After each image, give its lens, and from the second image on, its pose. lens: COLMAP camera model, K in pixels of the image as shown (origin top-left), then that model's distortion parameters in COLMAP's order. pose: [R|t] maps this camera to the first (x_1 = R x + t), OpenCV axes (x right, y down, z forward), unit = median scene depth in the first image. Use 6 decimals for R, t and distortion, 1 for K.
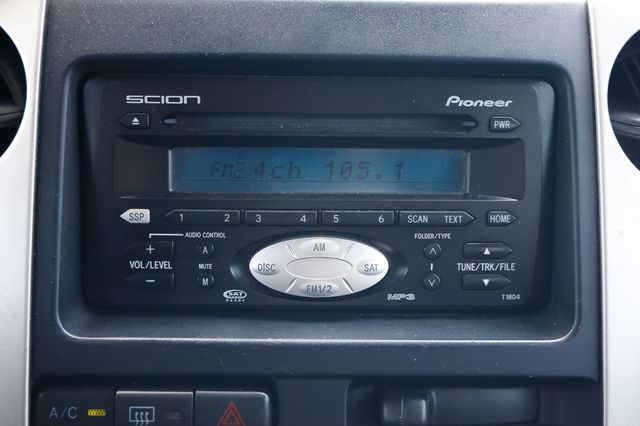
lens RADIAL K [[980.0, 0, 324.1], [0, 980.0, 198.8], [0, 0, 1]] dist [0.120832, 0.000000]
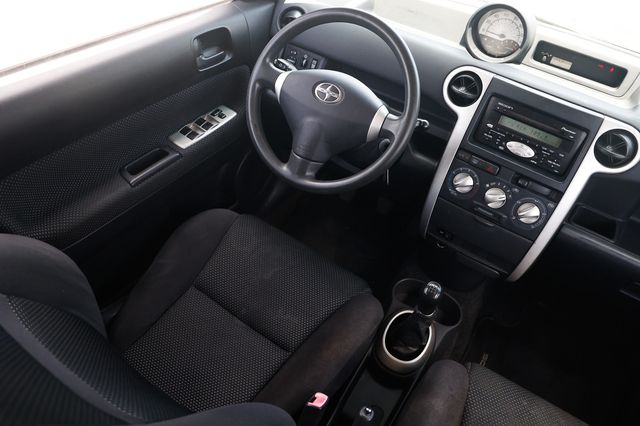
lens RADIAL K [[445.3, 0, 322.9], [0, 445.3, 214.5], [0, 0, 1]] dist [-0.079477, 0.045526]
pose [[0.825585, 0.444677, -0.347380, 0.087043], [-0.328970, 0.879469, 0.343966, -0.074518], [0.458464, -0.169696, 0.872361, -1.432470]]
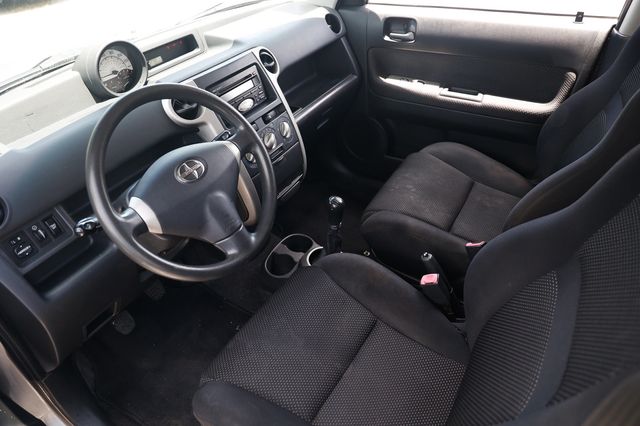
lens RADIAL K [[445.3, 0, 322.2], [0, 445.3, 212.0], [0, 0, 1]] dist [-0.079477, 0.045526]
pose [[0.526533, -0.551439, 0.647053, -1.944543], [0.429001, 0.829432, 0.357772, -0.165043], [-0.733976, 0.089208, 0.673291, -1.182989]]
